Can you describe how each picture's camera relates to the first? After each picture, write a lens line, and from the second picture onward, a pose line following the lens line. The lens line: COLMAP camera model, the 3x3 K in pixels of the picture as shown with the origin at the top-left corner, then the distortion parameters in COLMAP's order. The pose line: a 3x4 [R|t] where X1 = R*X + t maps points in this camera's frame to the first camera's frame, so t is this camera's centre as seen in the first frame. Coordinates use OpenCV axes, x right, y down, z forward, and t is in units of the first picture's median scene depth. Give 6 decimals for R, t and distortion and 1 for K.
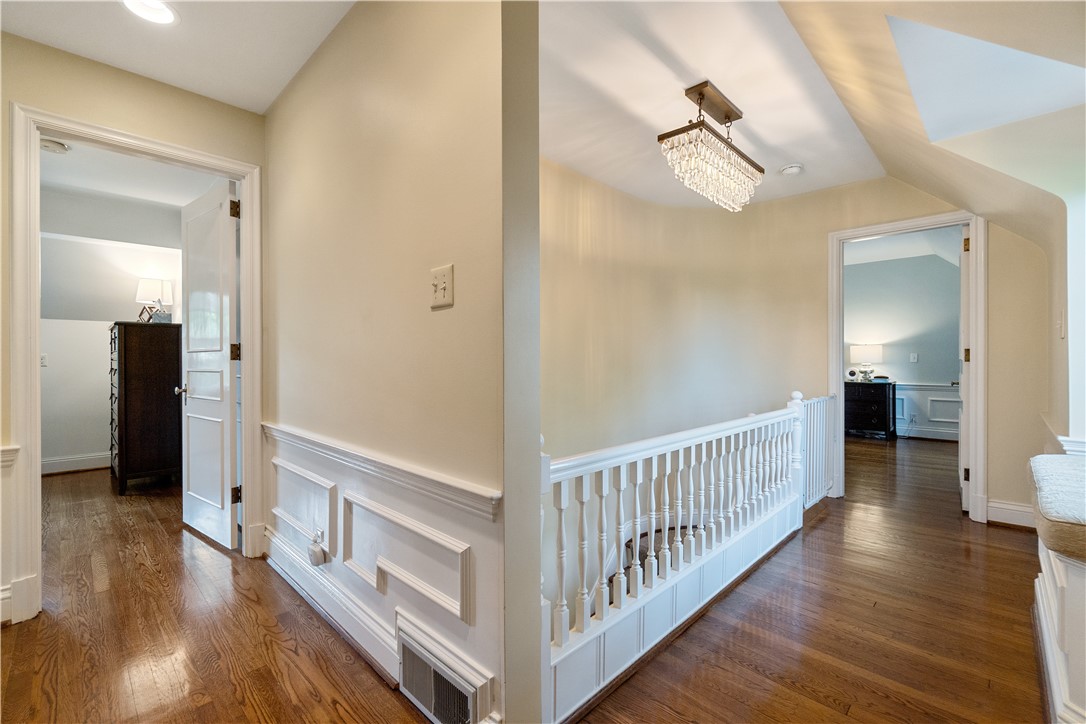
lens RADIAL K [[467.7, 0, 542.4], [0, 467.7, 365.0], [0, 0, 1]] dist [-0.001725, -0.000297]
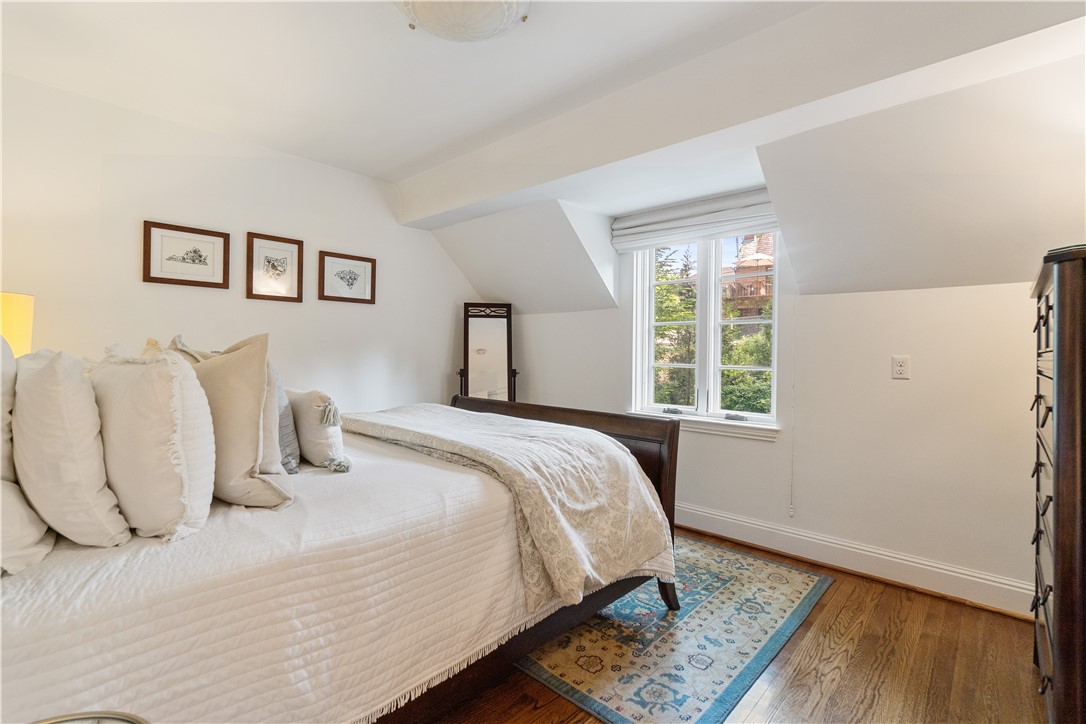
lens RADIAL K [[467.7, 0, 542.4], [0, 467.7, 365.0], [0, 0, 1]] dist [-0.001725, -0.000297]
pose [[0.000006, 0.005058, -0.999987, -0.533765], [-0.003226, 0.999982, 0.005058, -0.017091], [0.999995, 0.003226, 0.000023, 0.586080]]
